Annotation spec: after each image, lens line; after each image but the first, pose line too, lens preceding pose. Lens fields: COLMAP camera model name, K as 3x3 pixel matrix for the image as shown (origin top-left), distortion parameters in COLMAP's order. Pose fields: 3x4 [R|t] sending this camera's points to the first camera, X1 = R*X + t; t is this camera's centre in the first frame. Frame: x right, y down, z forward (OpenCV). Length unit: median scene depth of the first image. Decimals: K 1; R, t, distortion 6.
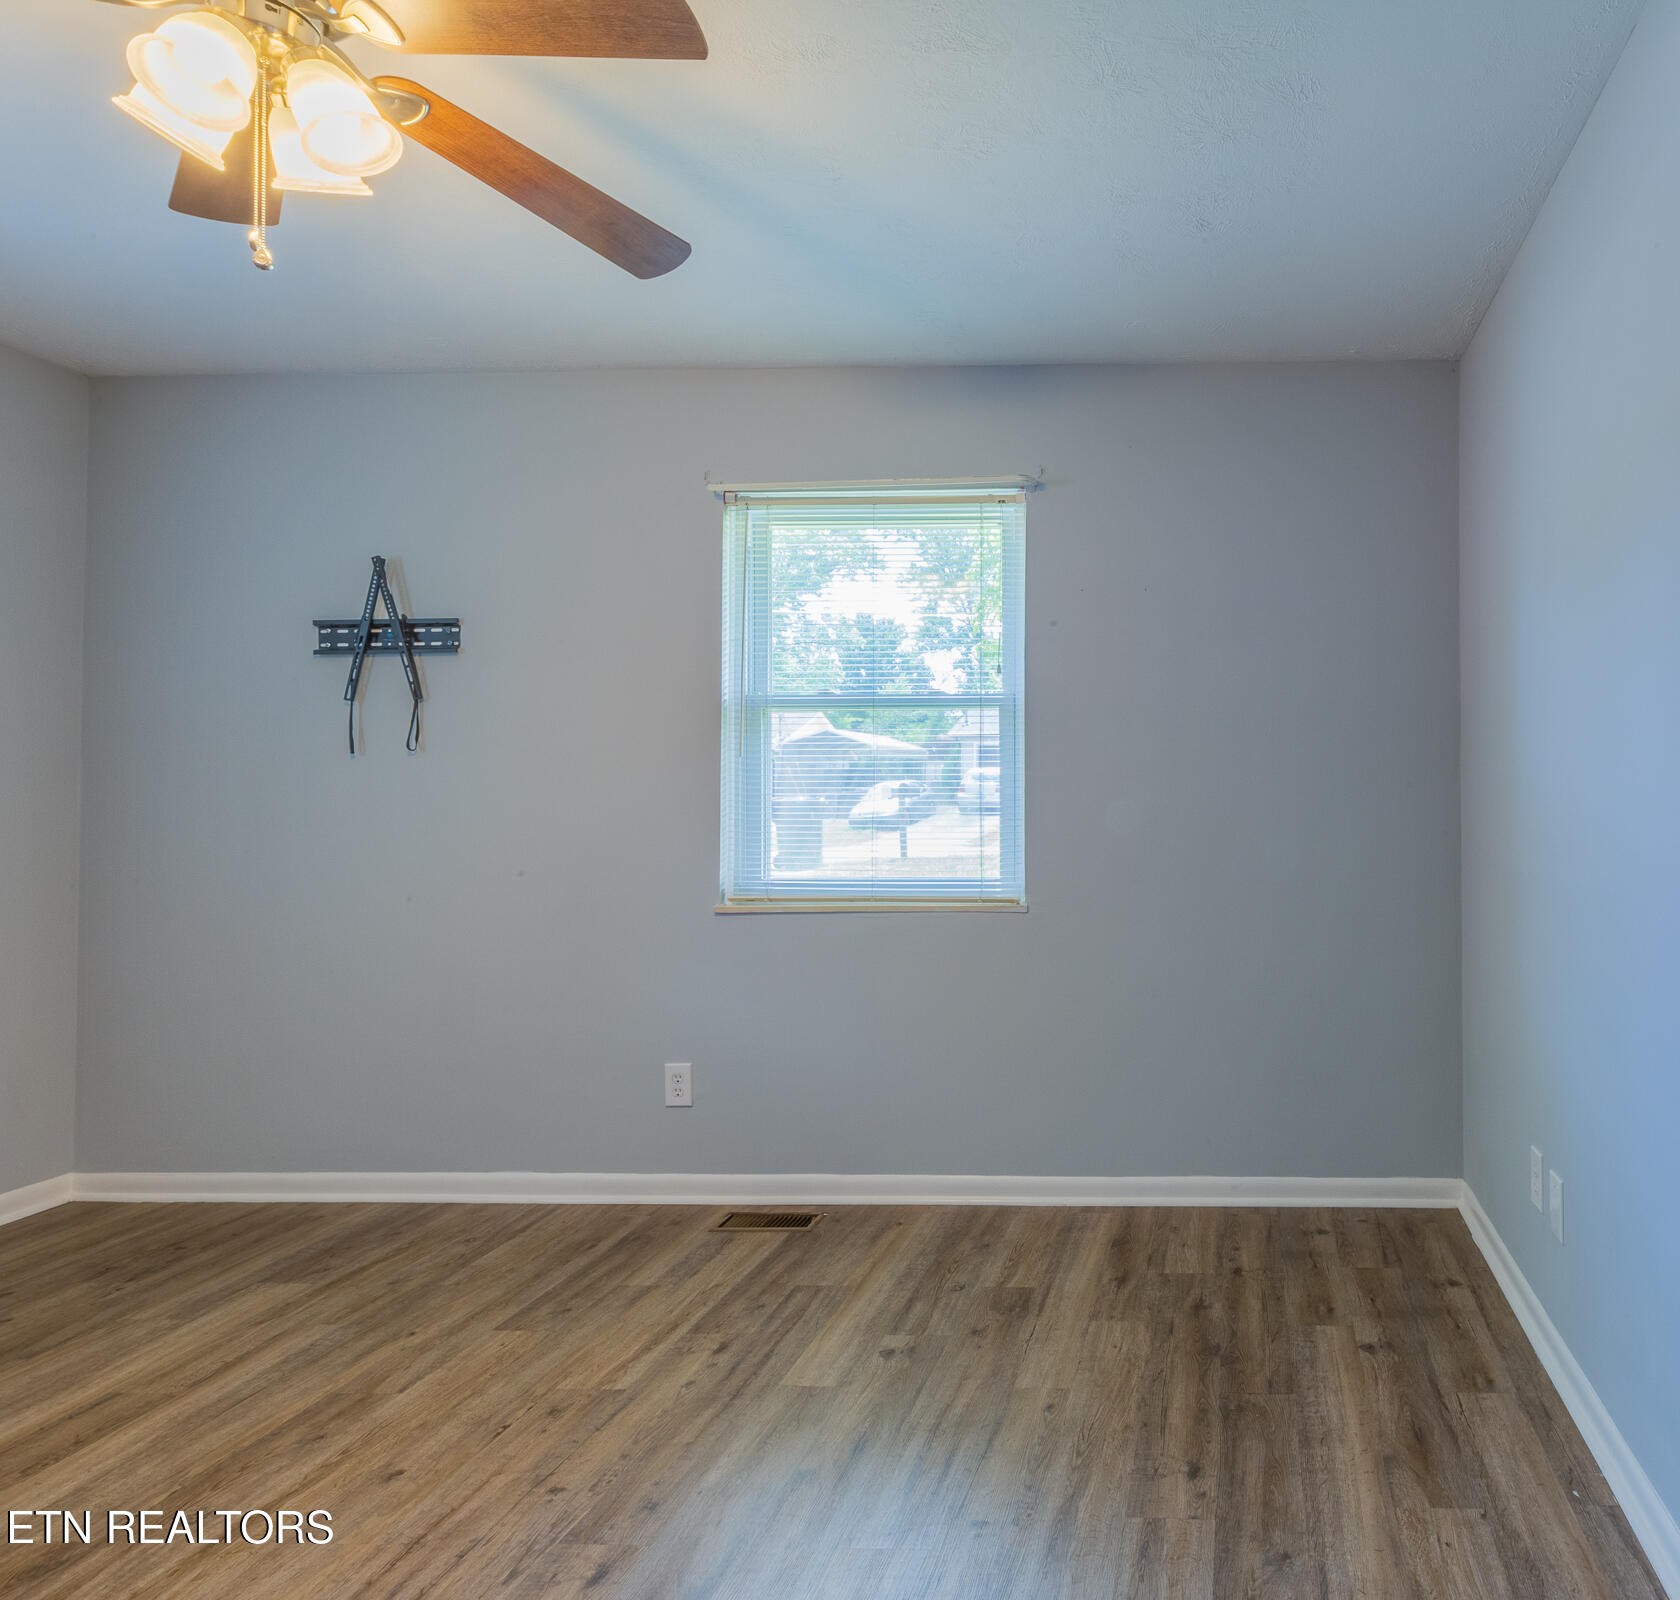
lens RADIAL K [[893.5, 0, 840.0], [0, 893.5, 800.0], [0, 0, 1]] dist [-0.021874, 0.014045]
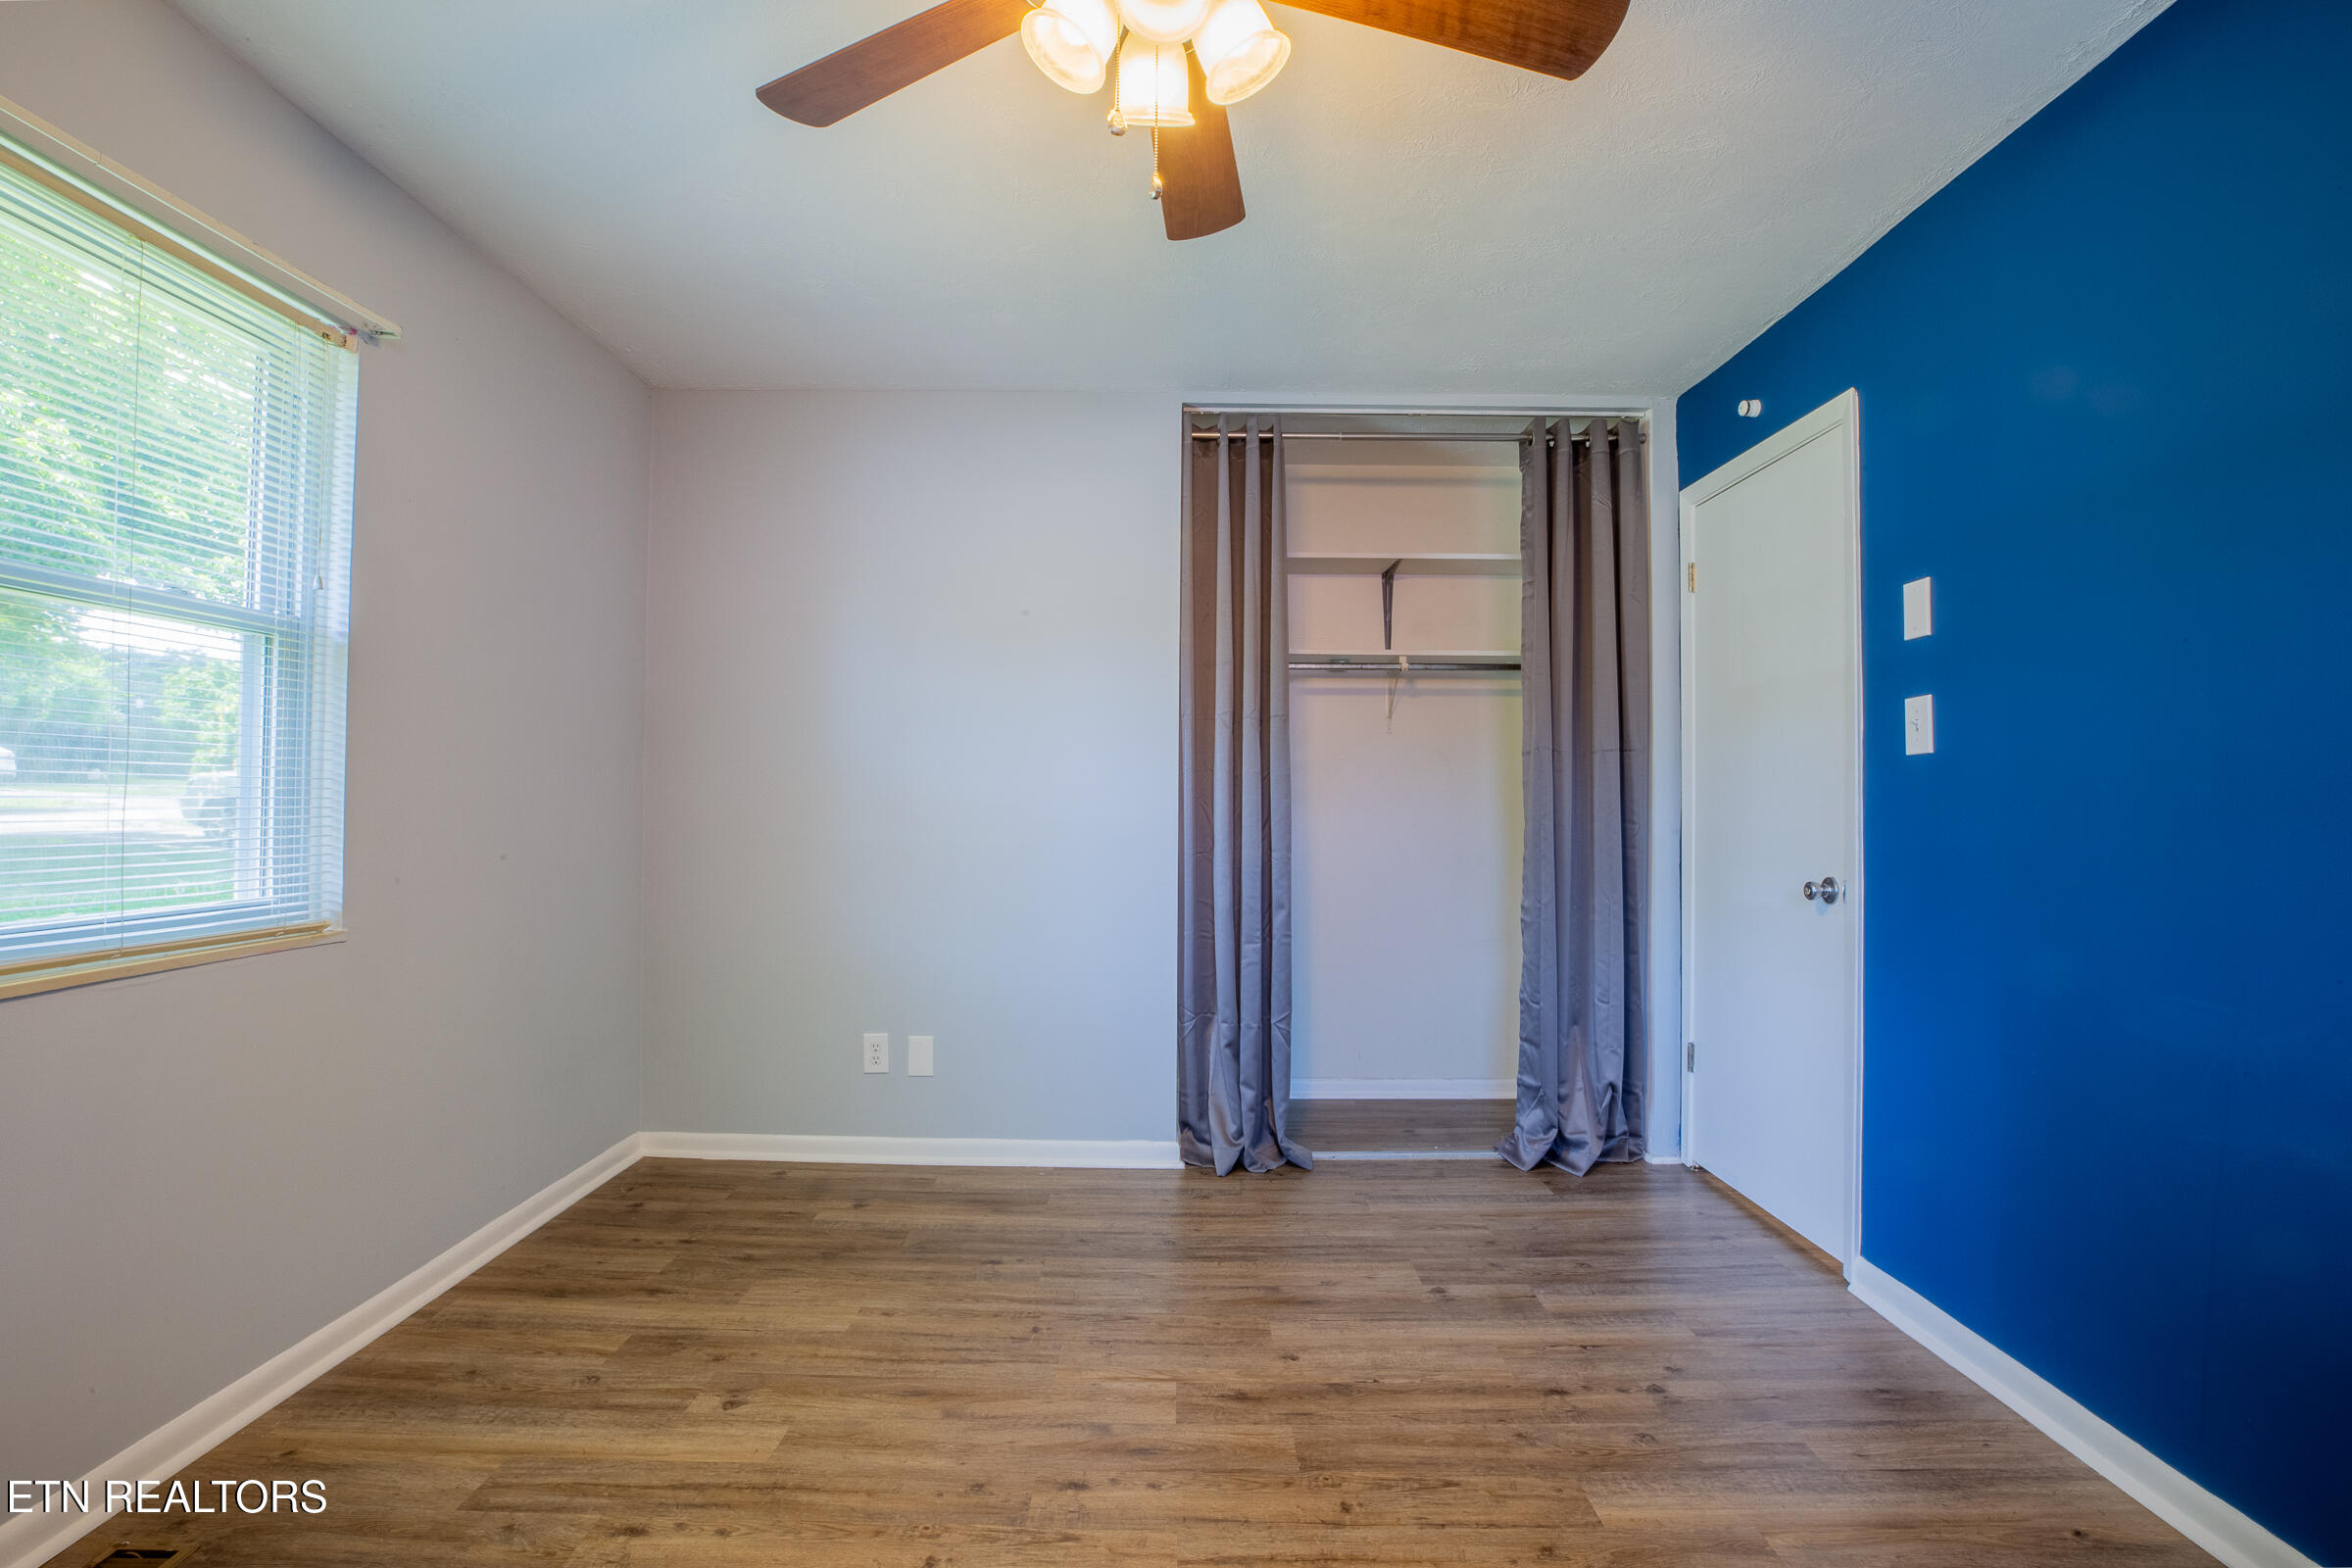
lens RADIAL K [[1075.5, 0, 1176.0], [0, 1075.5, 784.0], [0, 0, 1]] dist [0.001967, 0.000378]
pose [[-0.019023, 0.014038, 0.999720, -0.717844], [-0.018247, 0.999730, -0.014386, 0.003355], [-0.999653, -0.018516, -0.018762, 0.399987]]
